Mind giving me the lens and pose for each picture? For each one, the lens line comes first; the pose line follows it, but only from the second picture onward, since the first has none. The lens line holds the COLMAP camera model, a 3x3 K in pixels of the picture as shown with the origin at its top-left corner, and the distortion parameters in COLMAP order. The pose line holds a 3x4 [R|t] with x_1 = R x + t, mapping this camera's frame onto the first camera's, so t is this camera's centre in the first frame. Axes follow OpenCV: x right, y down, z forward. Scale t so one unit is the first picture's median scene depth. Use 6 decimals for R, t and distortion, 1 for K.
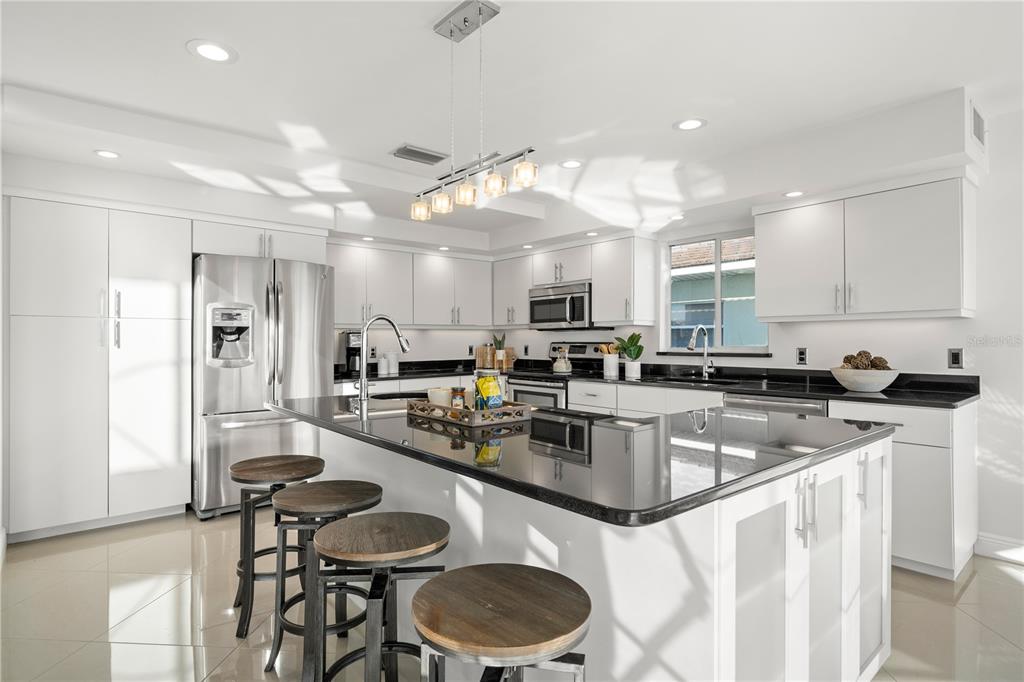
lens RADIAL K [[522.2, 0, 507.2], [0, 522.2, 338.7], [0, 0, 1]] dist [-0.003215, 0.000033]
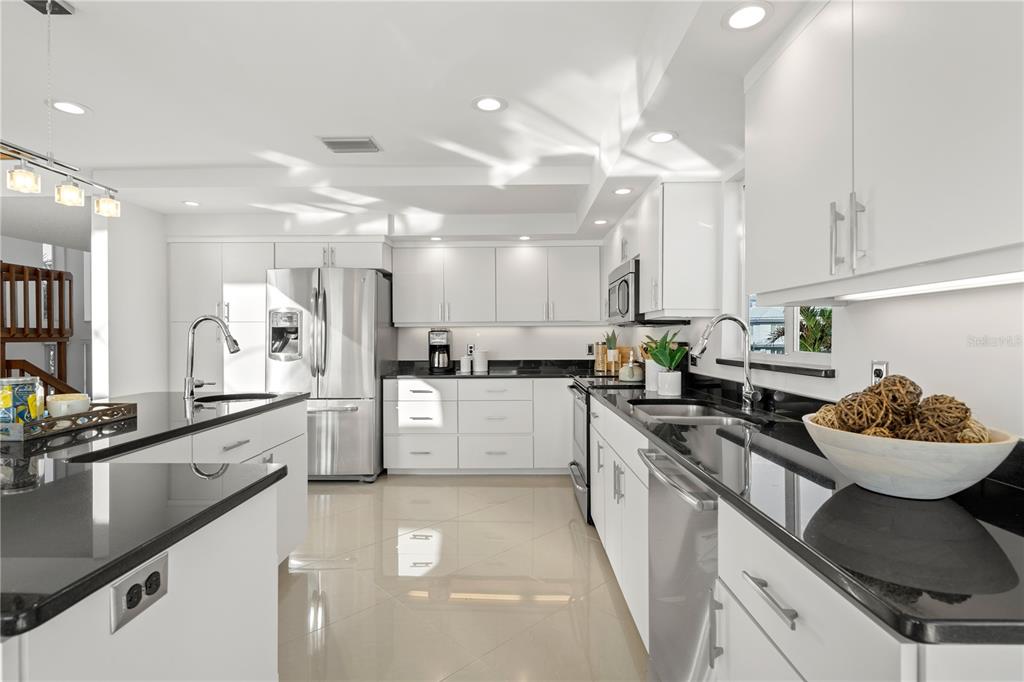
lens RADIAL K [[483.9, 0, 511.6], [0, 483.9, 340.5], [0, 0, 1]] dist [-0.000139, -0.000520]
pose [[0.758786, 0.006068, -0.651312, 0.463804], [0.001431, 0.999939, 0.010984, -0.002713], [0.651339, -0.009266, 0.758730, 0.377189]]
